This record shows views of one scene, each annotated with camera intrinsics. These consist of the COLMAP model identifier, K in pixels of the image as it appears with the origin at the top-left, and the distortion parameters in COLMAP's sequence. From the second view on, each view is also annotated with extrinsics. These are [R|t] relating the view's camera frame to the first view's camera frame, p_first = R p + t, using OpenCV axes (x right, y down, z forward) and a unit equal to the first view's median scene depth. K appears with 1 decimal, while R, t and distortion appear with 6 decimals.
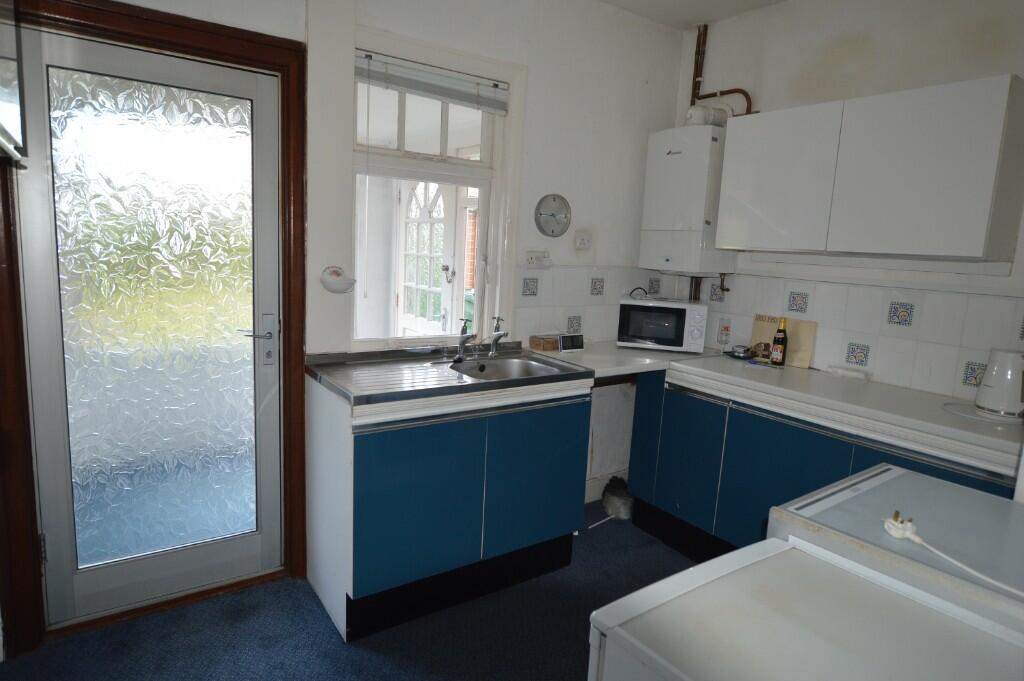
lens RADIAL K [[604.8, 0, 512.0], [0, 604.8, 340.5], [0, 0, 1]] dist [-0.014135, 0.002163]
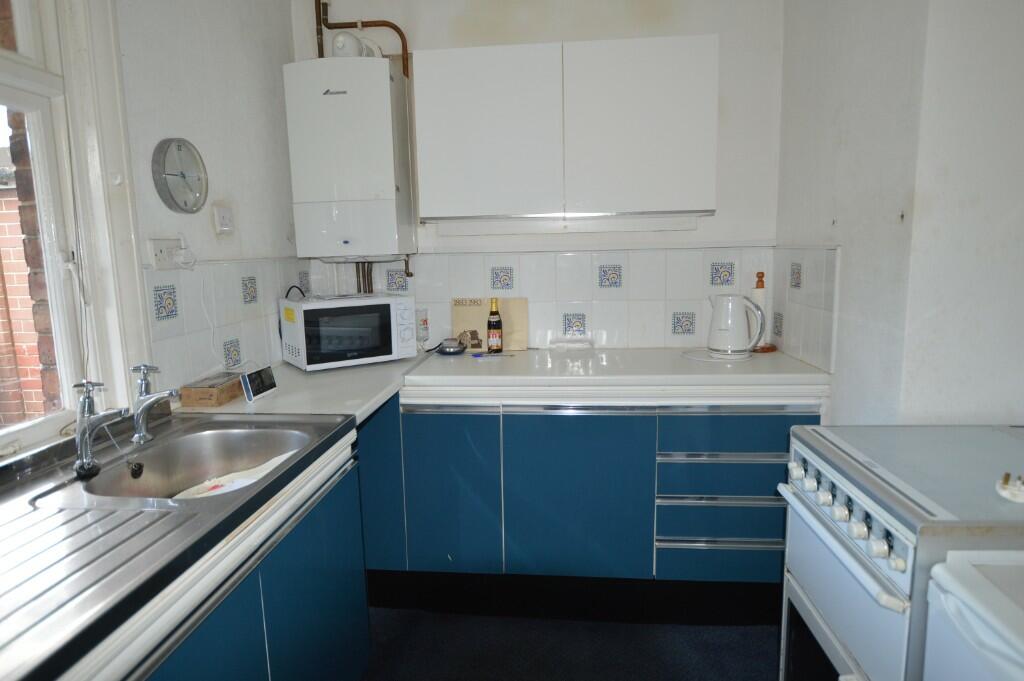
lens RADIAL K [[604.8, 0, 512.0], [0, 604.8, 340.5], [0, 0, 1]] dist [-0.014135, 0.002163]
pose [[0.645473, -0.178972, 0.742518, -0.185309], [0.175302, 0.980921, 0.084045, -0.044785], [-0.743393, 0.075917, 0.664532, 0.394114]]
